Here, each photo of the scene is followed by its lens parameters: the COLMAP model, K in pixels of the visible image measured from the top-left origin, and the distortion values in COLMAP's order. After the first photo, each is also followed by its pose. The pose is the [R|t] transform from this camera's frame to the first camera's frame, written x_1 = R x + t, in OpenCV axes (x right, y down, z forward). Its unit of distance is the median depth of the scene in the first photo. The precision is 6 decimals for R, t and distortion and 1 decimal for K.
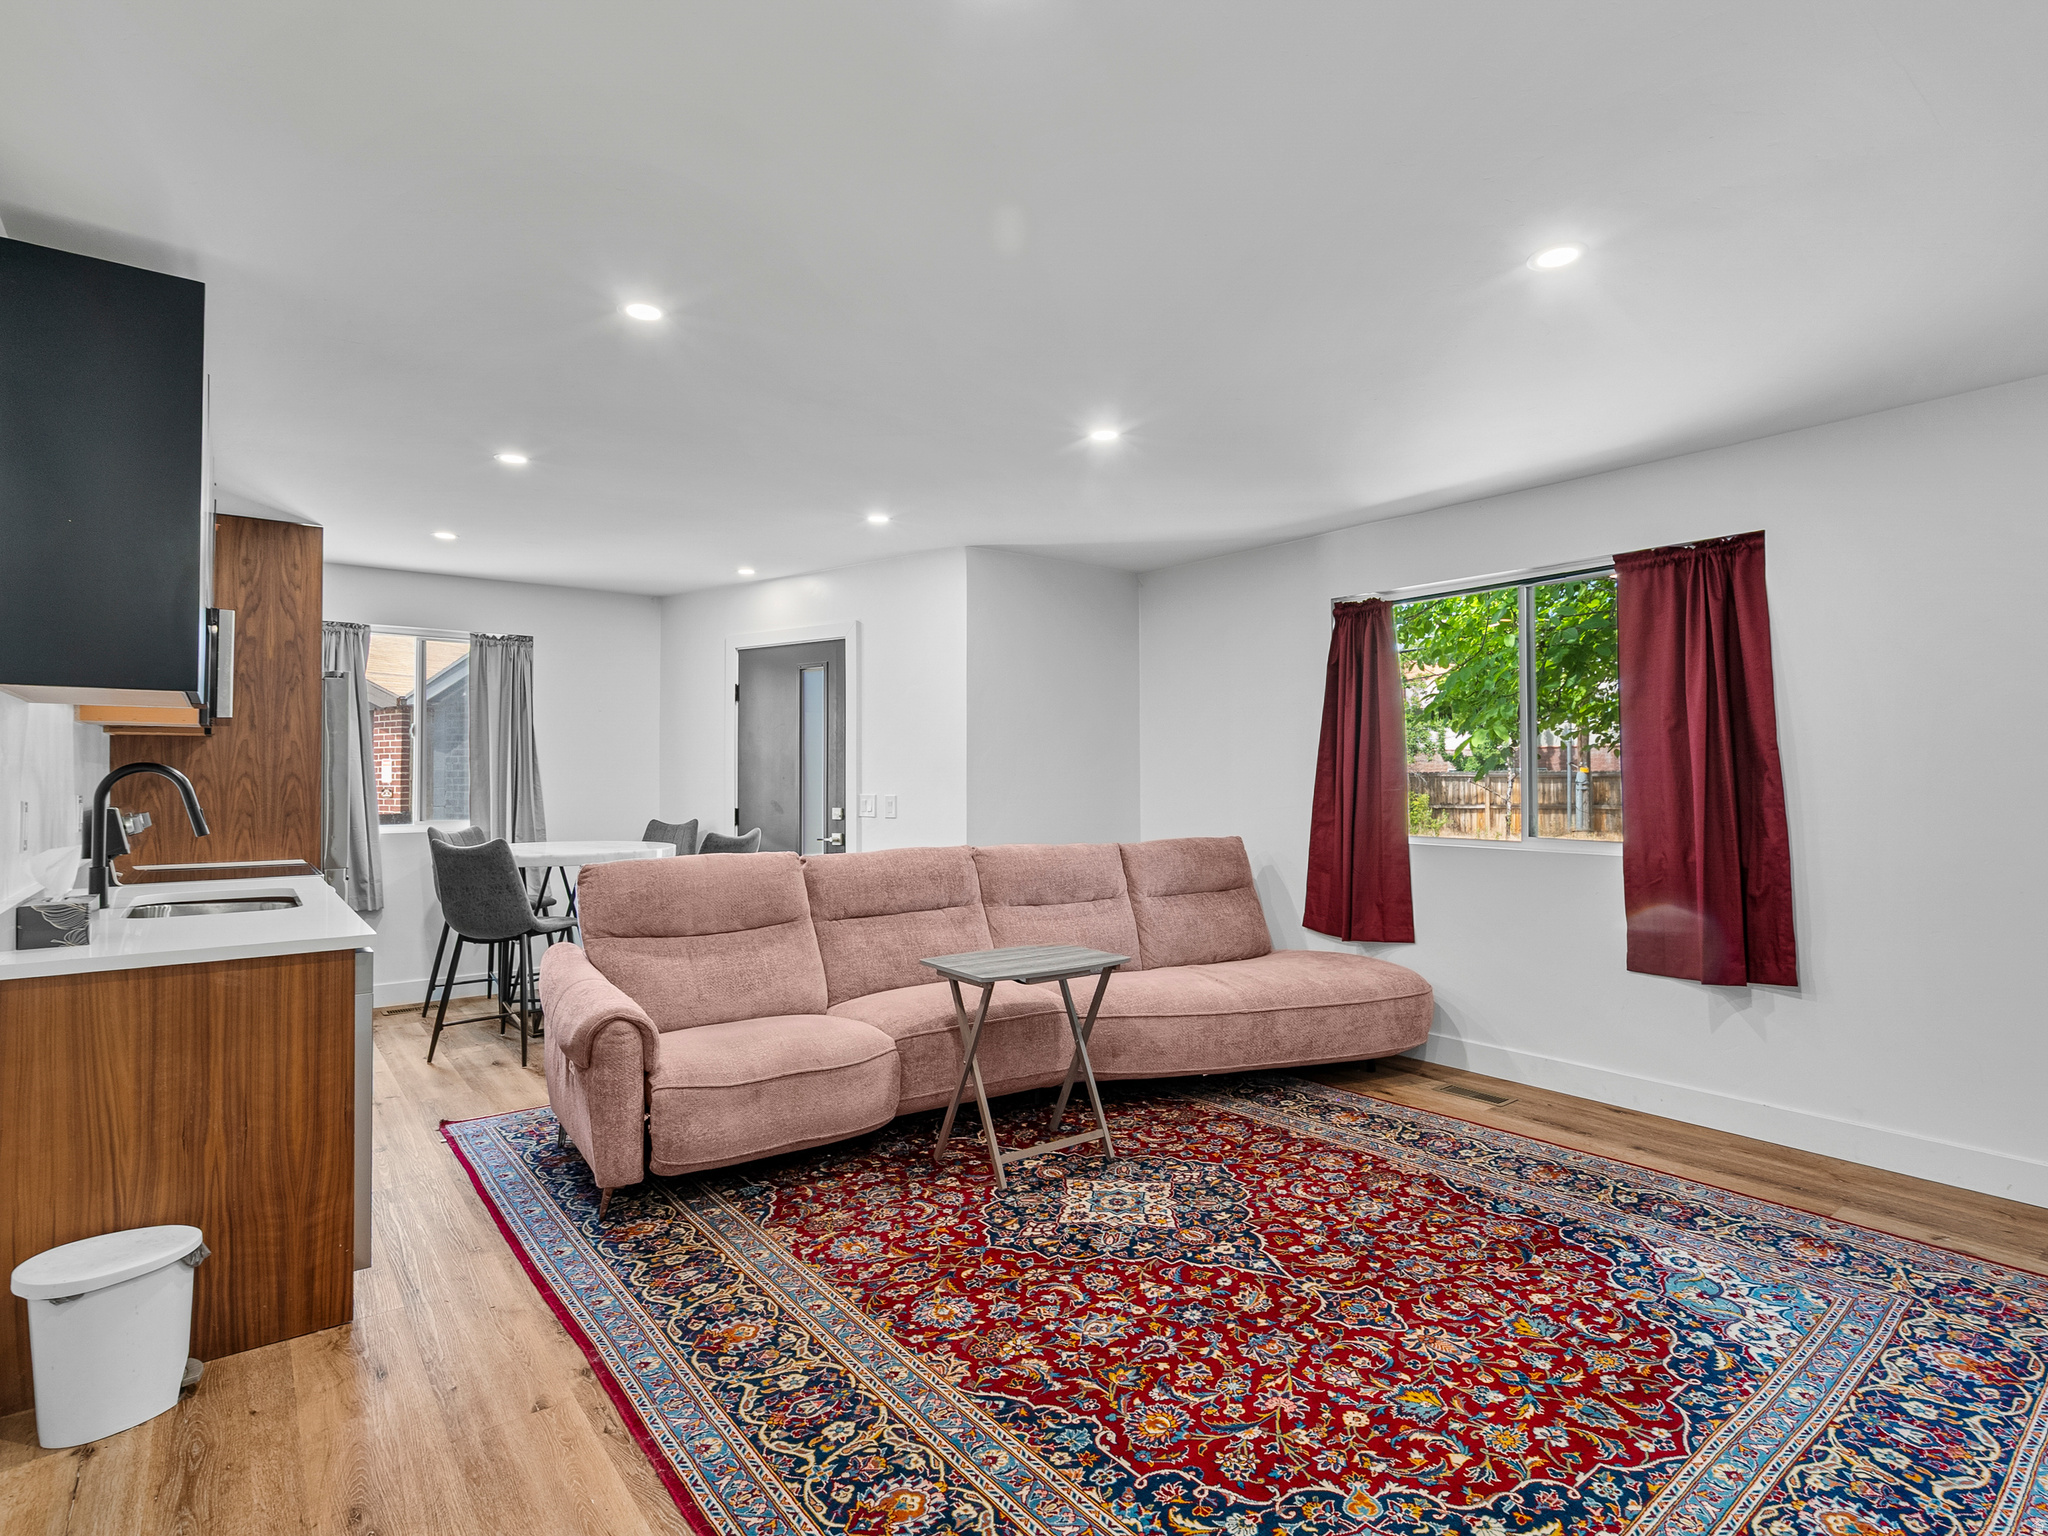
lens RADIAL K [[1034.8, 0, 1021.4], [0, 1034.8, 754.0], [0, 0, 1]] dist [-0.004567, 0.001014]
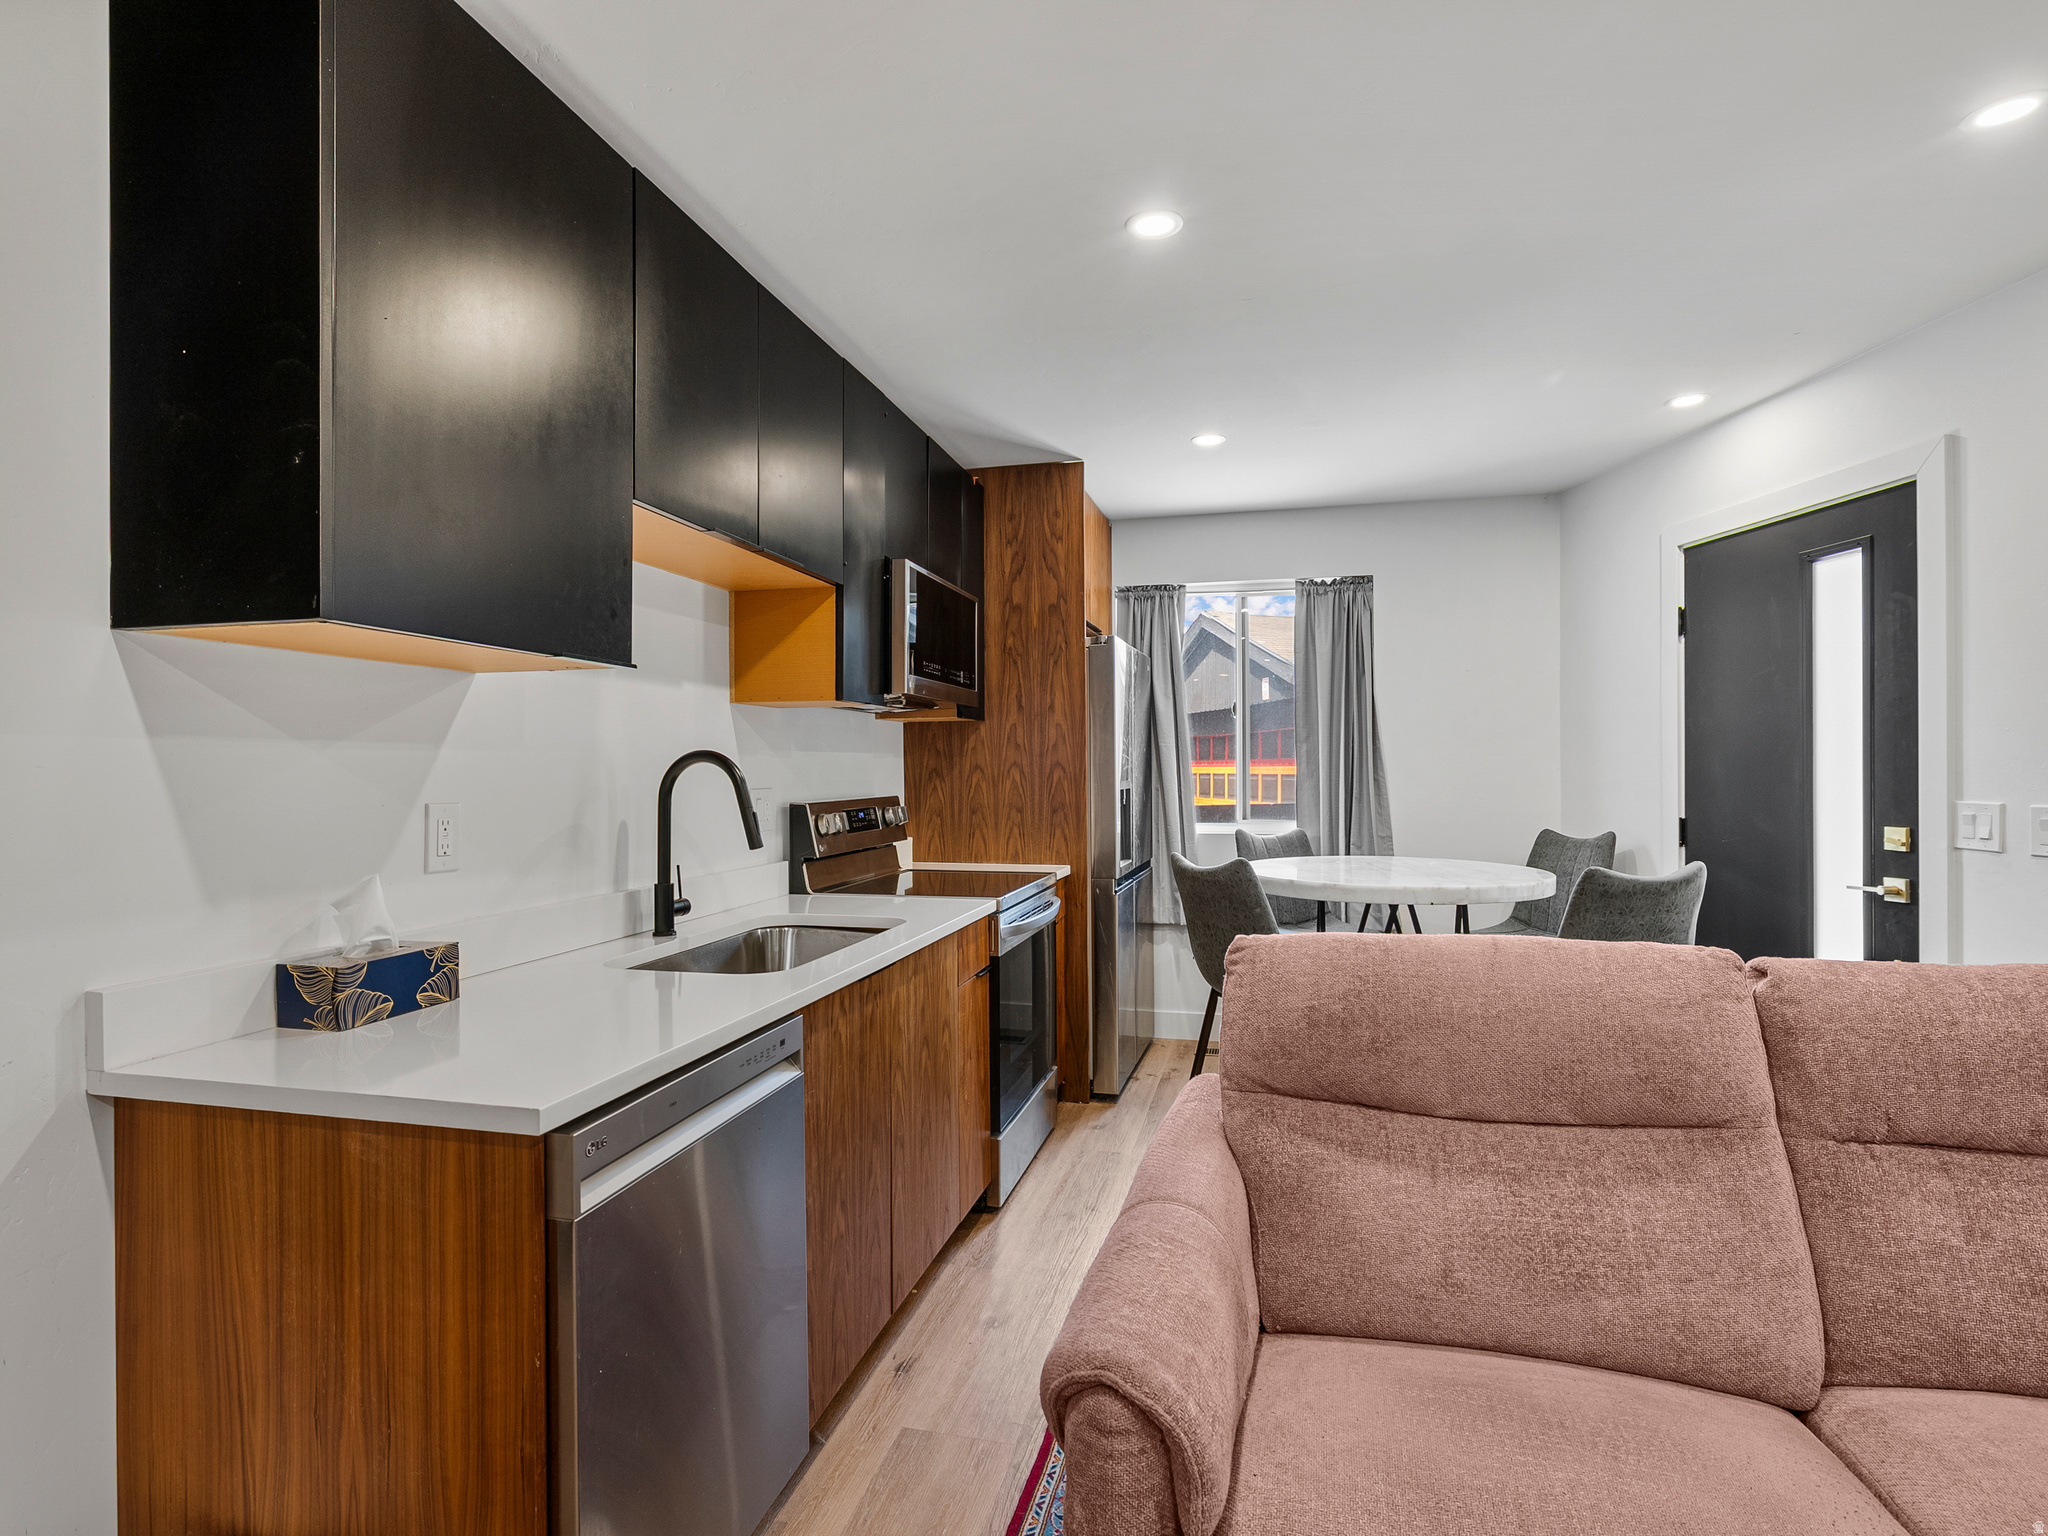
lens RADIAL K [[1042.0, 0, 1024.0], [0, 1042.0, 768.0], [0, 0, 1]] dist [-0.004064, 0.002238]
pose [[0.623389, 0.000678, -0.781912, -0.100640], [0.020527, 0.999641, 0.017232, 0.013807], [0.781643, -0.026792, 0.623151, 0.739428]]
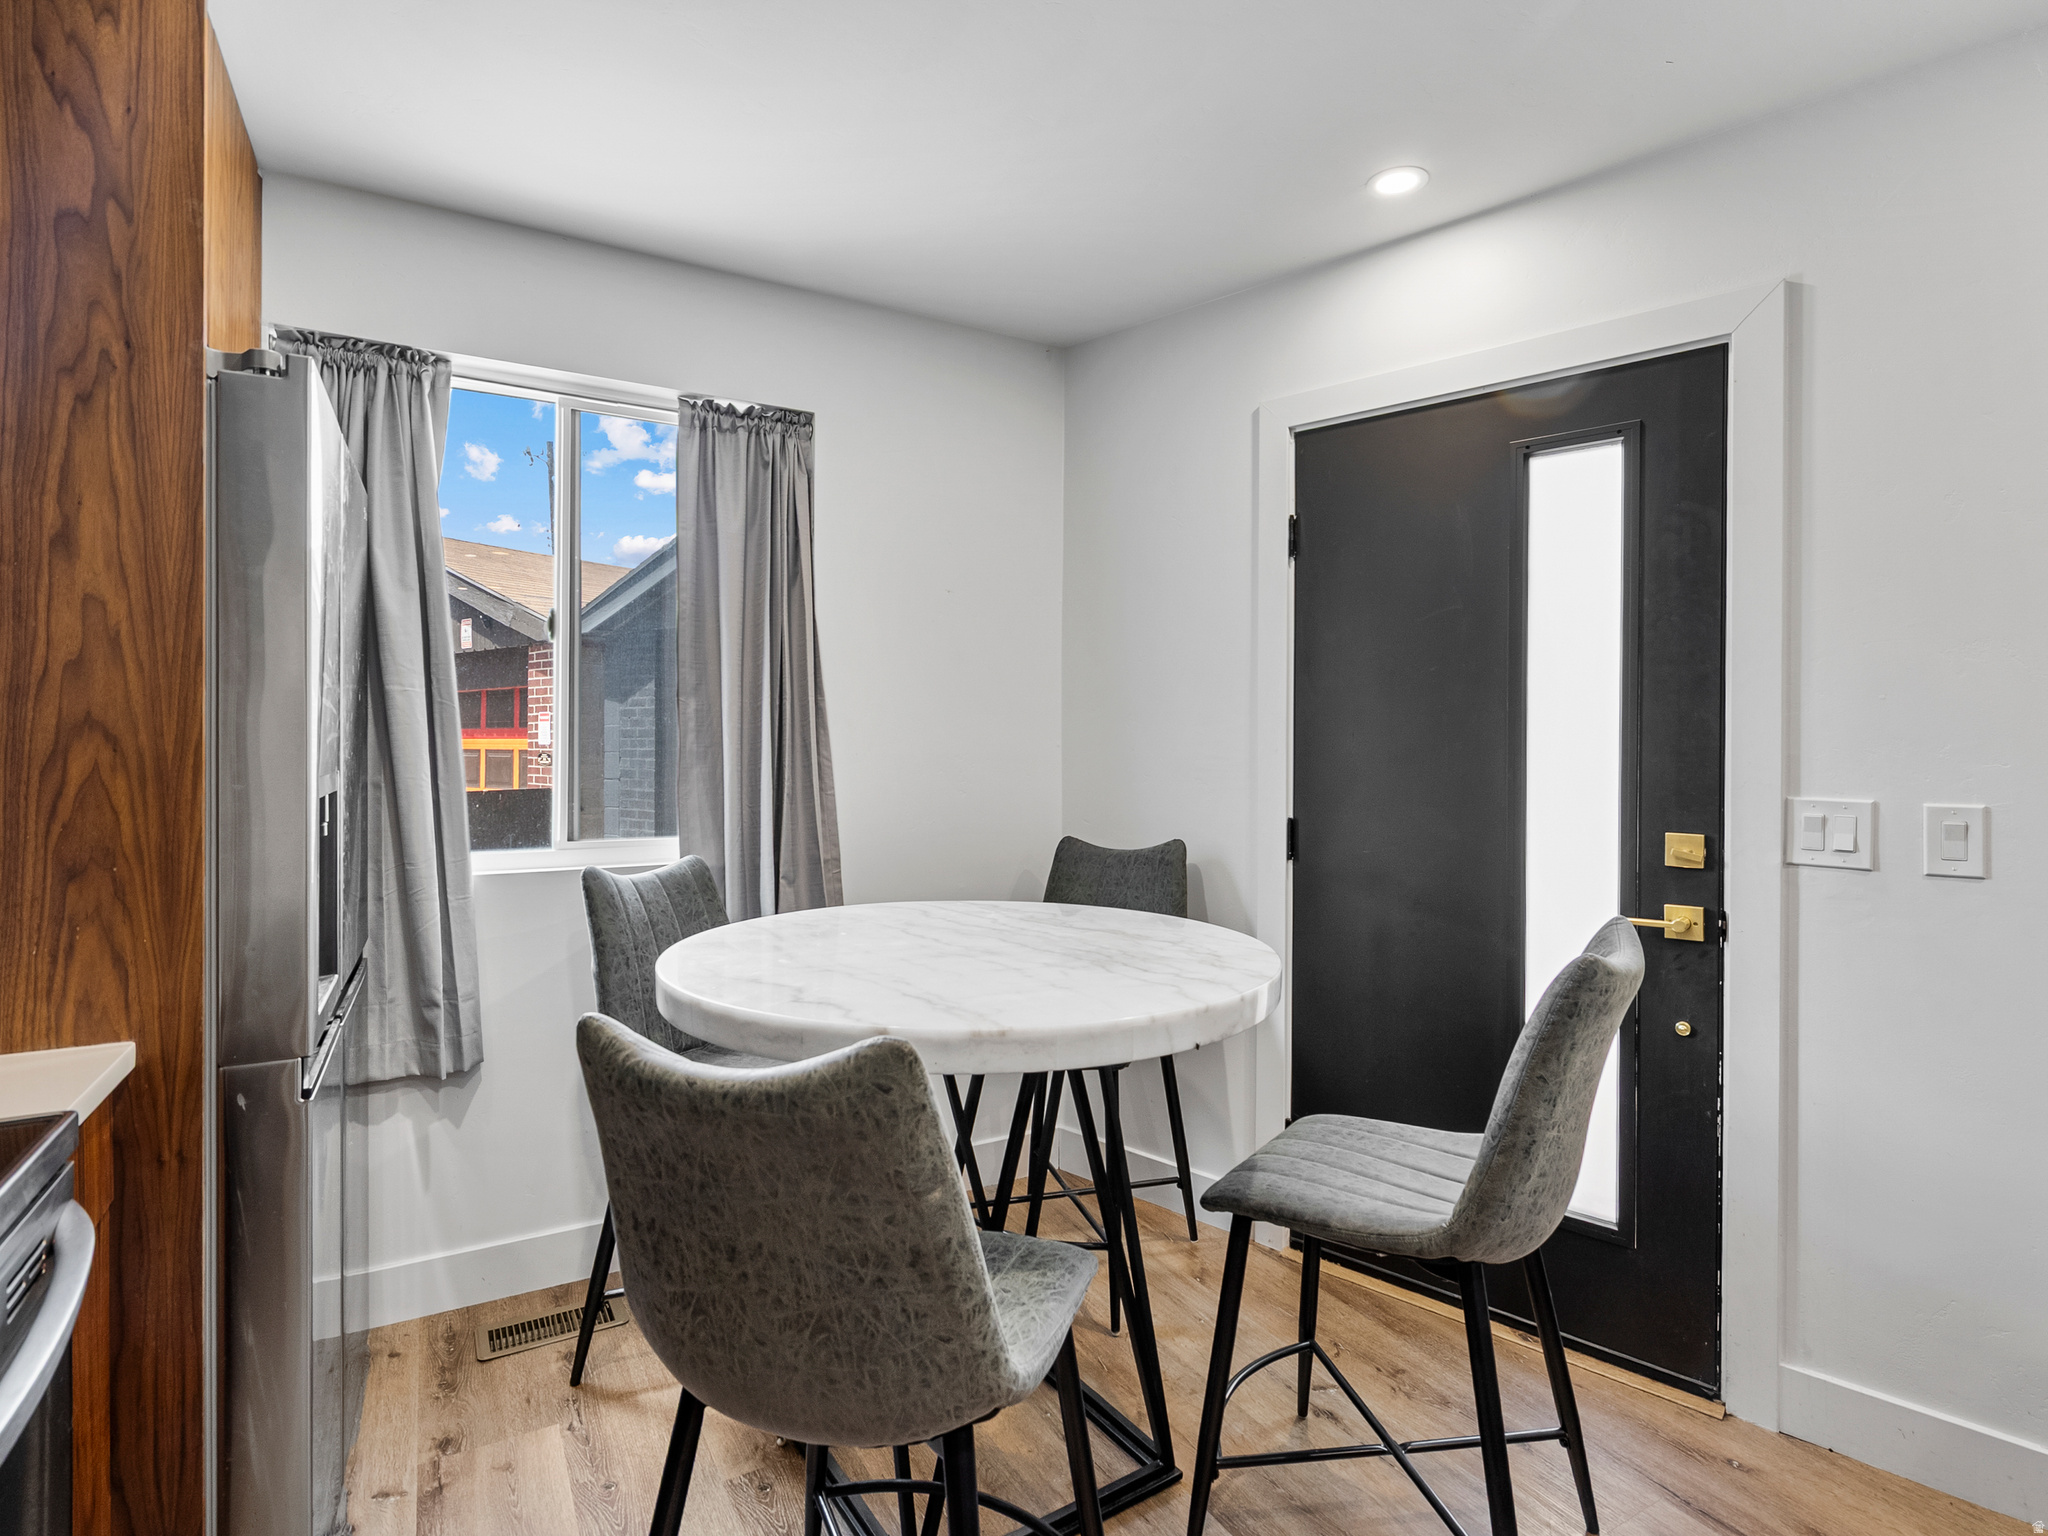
lens RADIAL K [[1038.3, 0, 1024.6], [0, 1038.3, 741.8], [0, 0, 1]] dist [-0.008622, 0.000252]
pose [[0.991067, 0.009050, -0.133056, -0.712766], [-0.005846, 0.999684, 0.024451, 0.028123], [0.133235, -0.023455, 0.990807, 1.265058]]
